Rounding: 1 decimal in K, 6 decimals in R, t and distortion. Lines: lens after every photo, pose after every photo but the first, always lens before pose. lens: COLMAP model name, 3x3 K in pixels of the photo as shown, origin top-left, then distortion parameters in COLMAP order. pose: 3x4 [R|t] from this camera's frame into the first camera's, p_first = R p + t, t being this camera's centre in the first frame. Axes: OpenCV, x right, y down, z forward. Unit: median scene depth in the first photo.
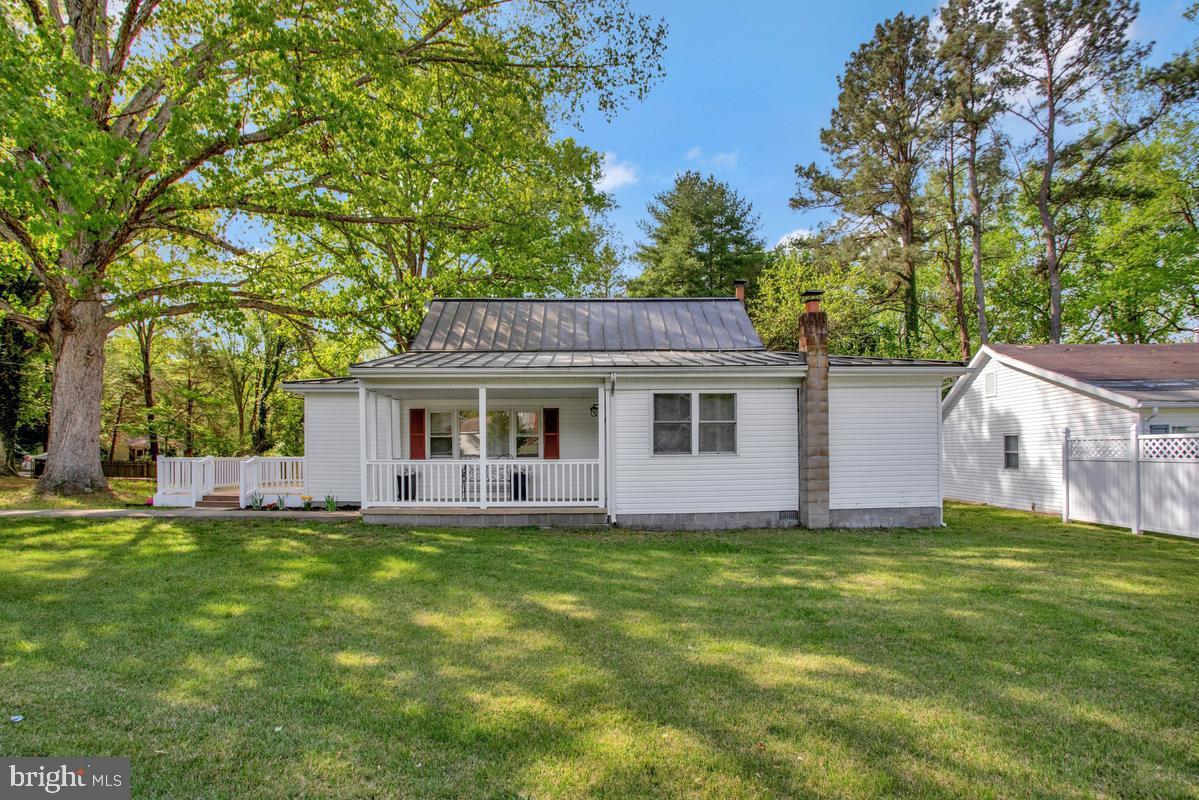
lens RADIAL K [[604.9, 0, 589.6], [0, 604.9, 399.2], [0, 0, 1]] dist [-0.070981, 0.033986]
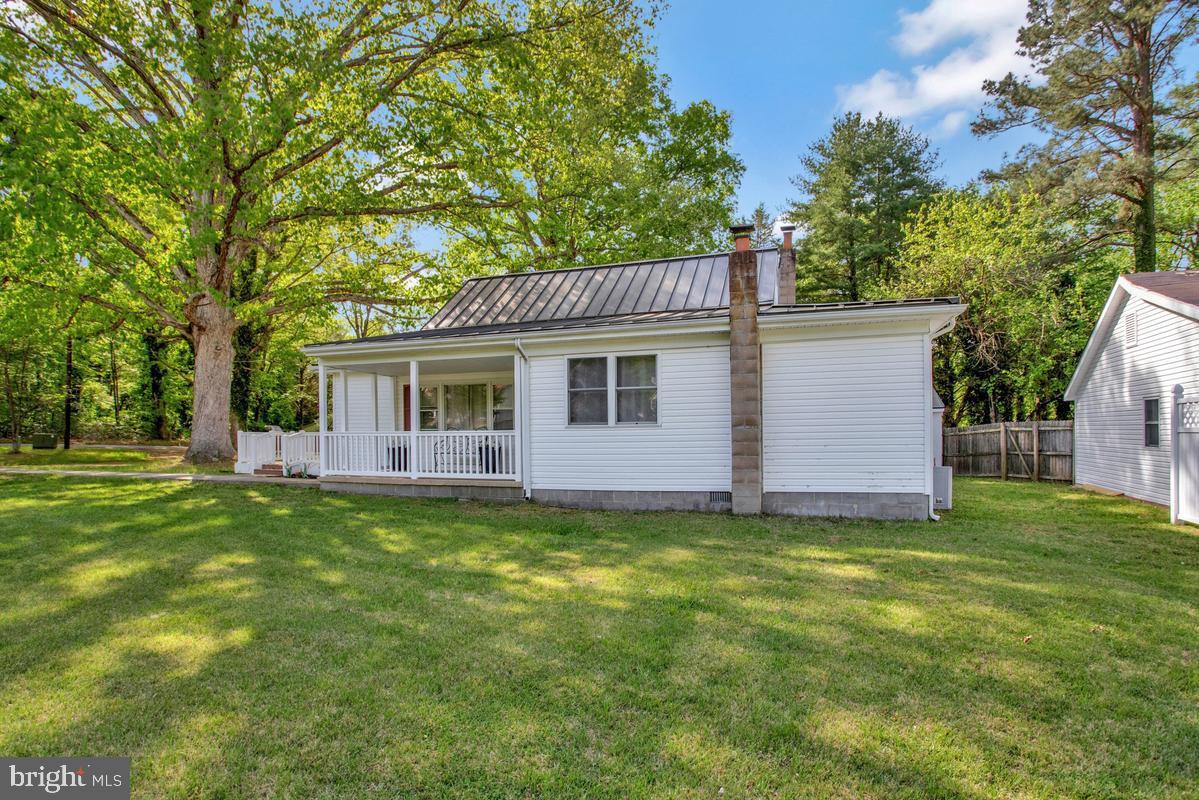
lens RADIAL K [[604.9, 0, 589.6], [0, 604.9, 399.2], [0, 0, 1]] dist [-0.070981, 0.033986]
pose [[0.937966, -0.020712, -0.346107, 0.452840], [0.032475, 0.999074, 0.028222, 0.026751], [0.345202, -0.037711, 0.937770, 0.149544]]
